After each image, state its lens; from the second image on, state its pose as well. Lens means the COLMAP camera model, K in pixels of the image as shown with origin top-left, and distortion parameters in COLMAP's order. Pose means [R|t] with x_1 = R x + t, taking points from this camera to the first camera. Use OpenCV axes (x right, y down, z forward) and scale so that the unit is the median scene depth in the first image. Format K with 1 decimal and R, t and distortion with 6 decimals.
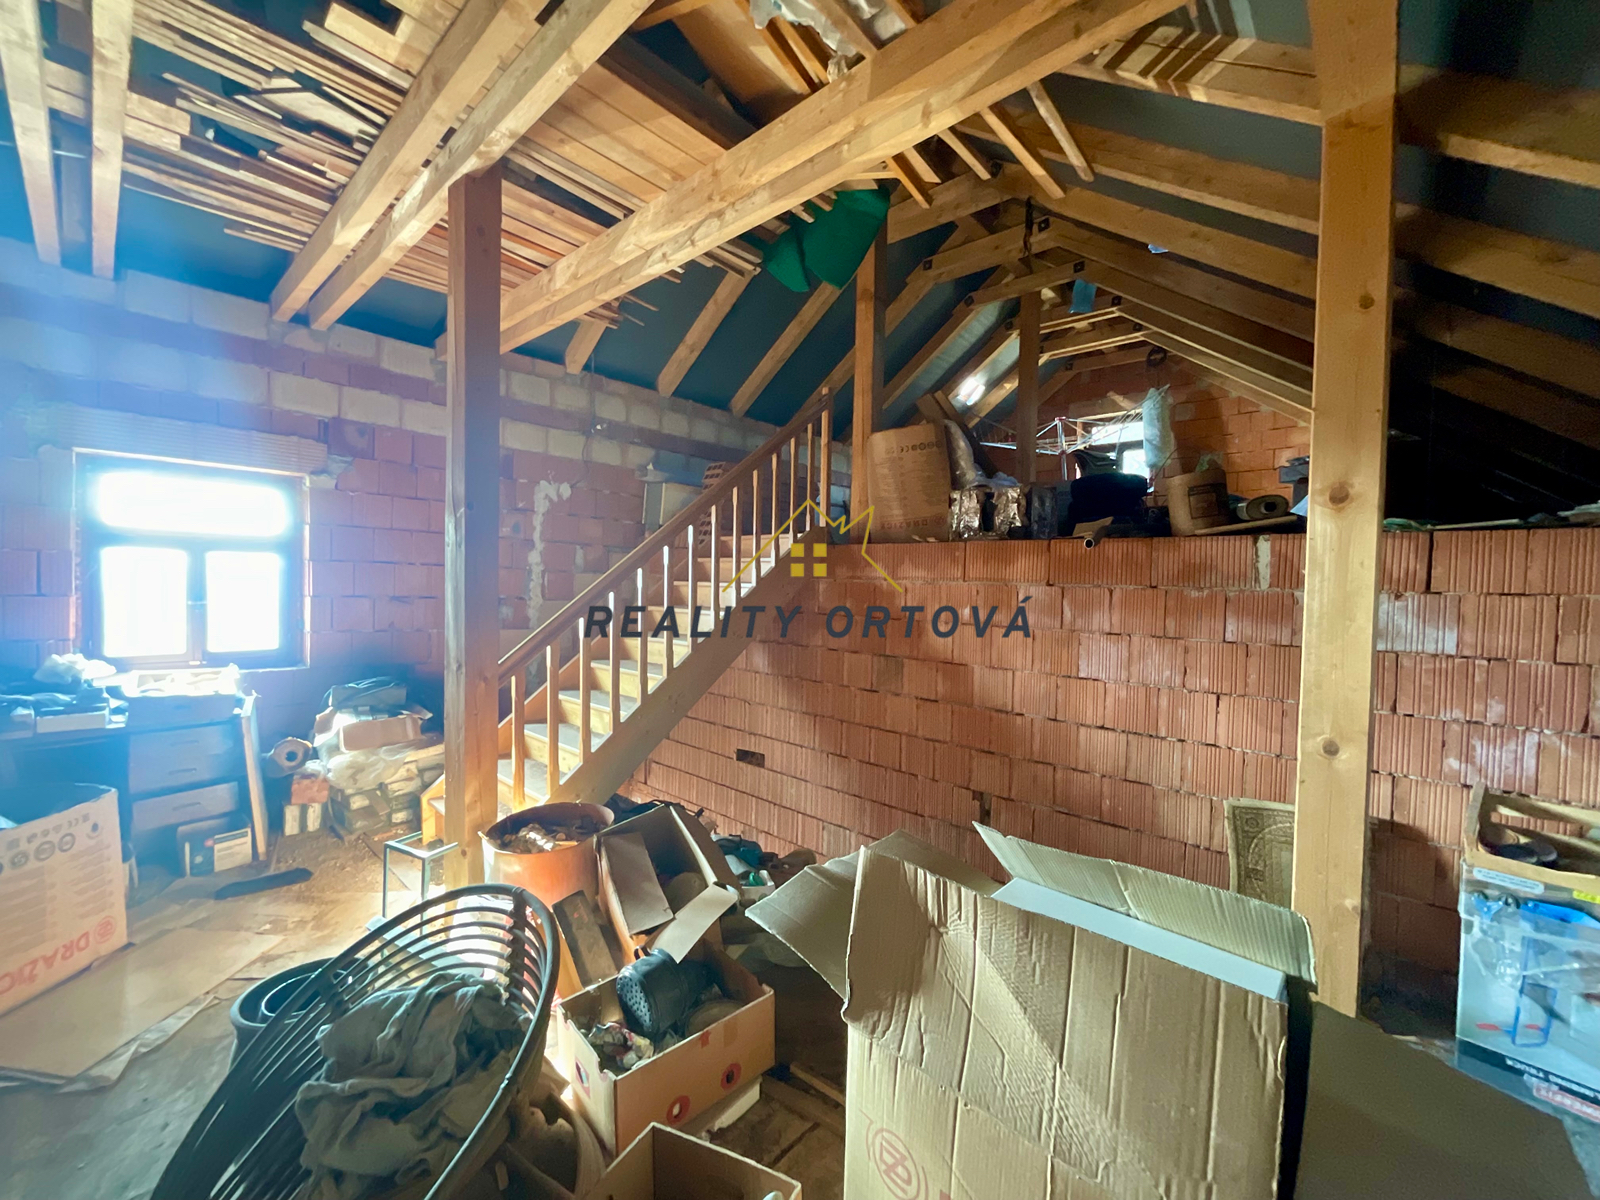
lens RADIAL K [[638.0, 0, 806.4], [0, 638.0, 598.9], [0, 0, 1]] dist [-0.002019, 0.000010]
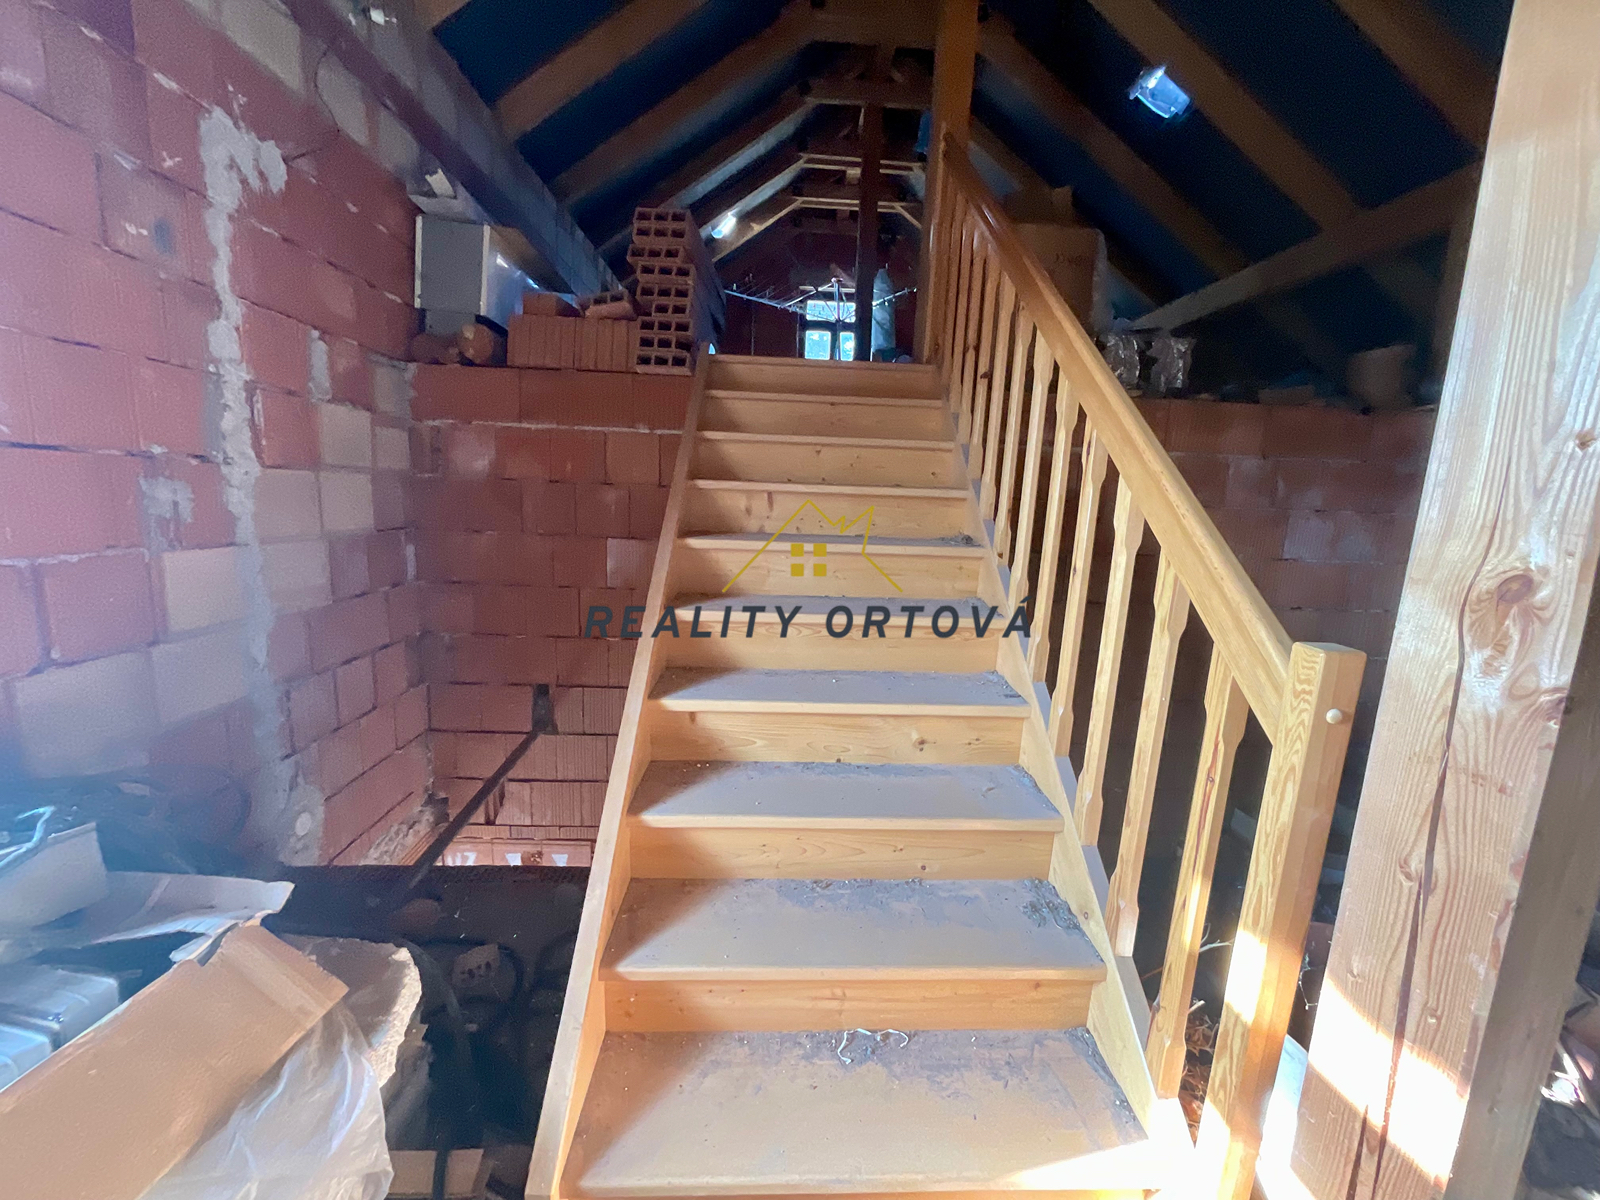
lens RADIAL K [[640.0, 0, 800.0], [0, 640.0, 600.0], [0, 0, 1]] dist [-0.000919, -0.000115]
pose [[0.715655, -0.115266, 0.688877, -0.455305], [-0.002533, 0.985854, 0.167589, 0.015761], [-0.698449, -0.121681, 0.705240, 0.508707]]
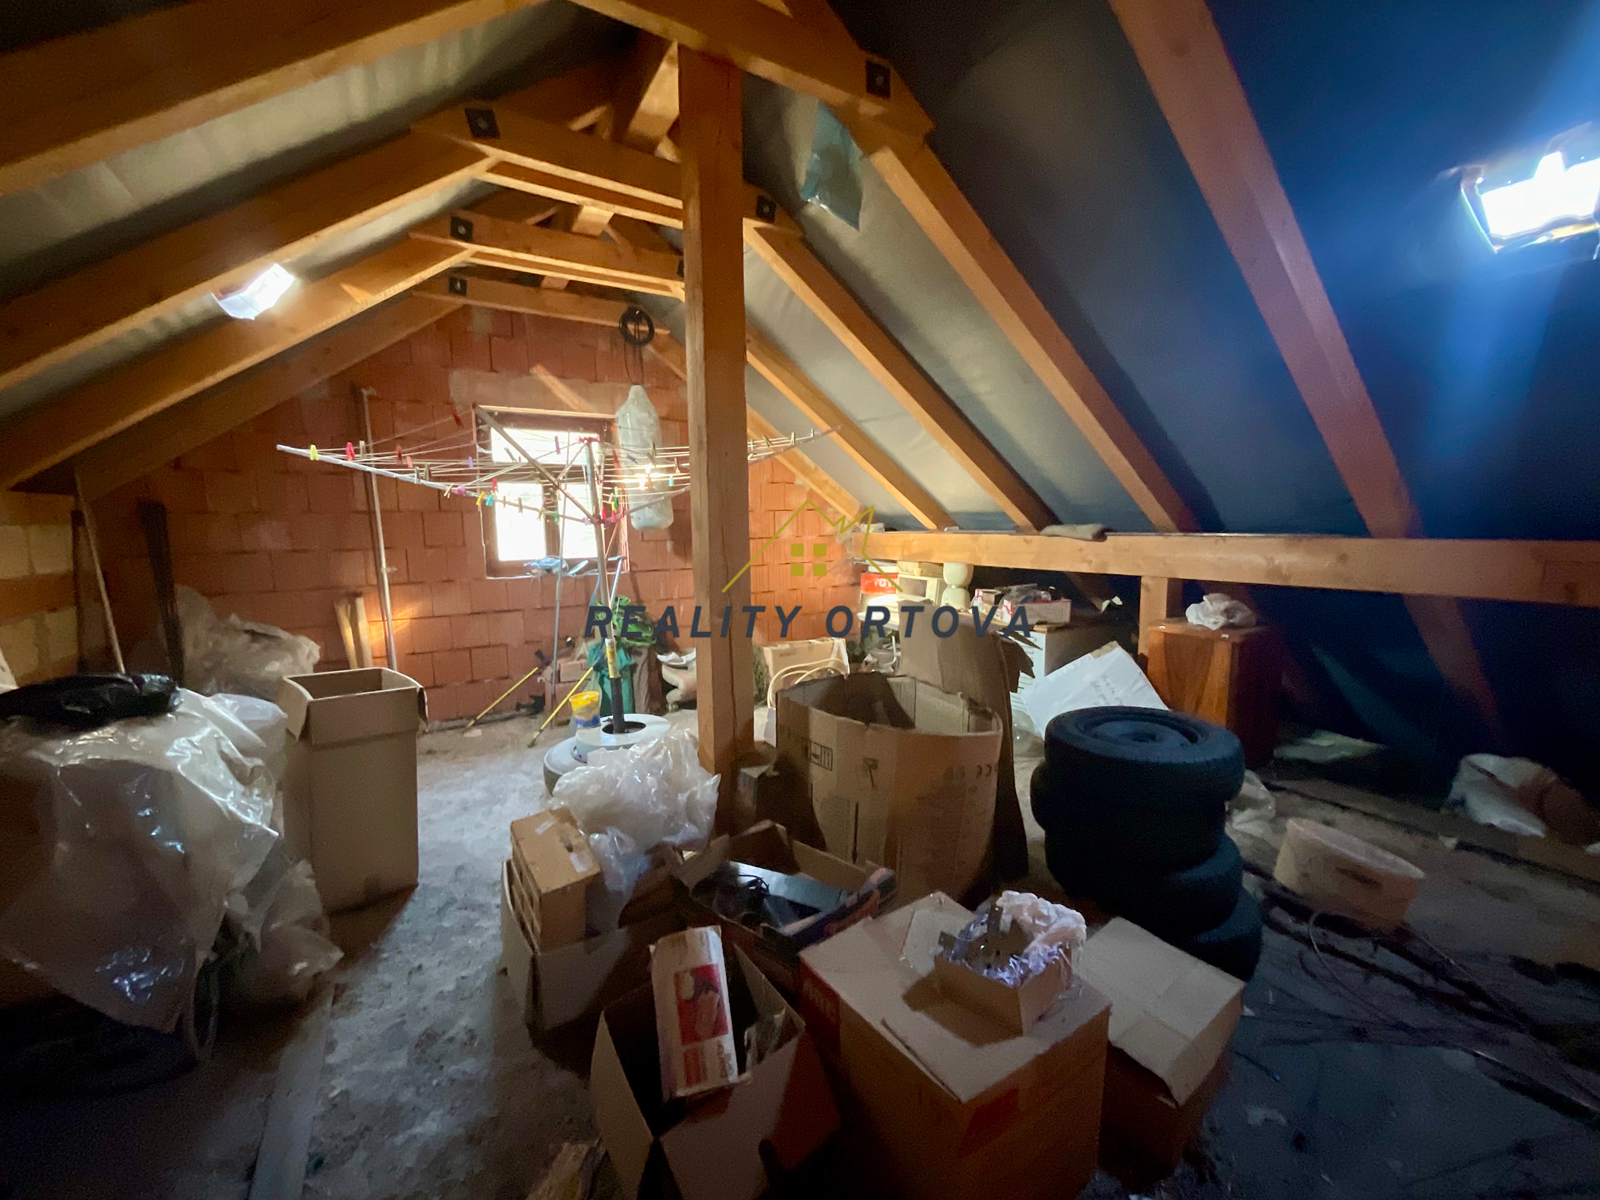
lens RADIAL K [[638.0, 0, 806.4], [0, 638.0, 598.9], [0, 0, 1]] dist [-0.002019, 0.000010]
pose [[0.277405, -0.142640, 0.950106, 0.050277], [0.056736, 0.989624, 0.132008, -0.331515], [-0.959076, 0.017286, 0.282619, 1.105441]]
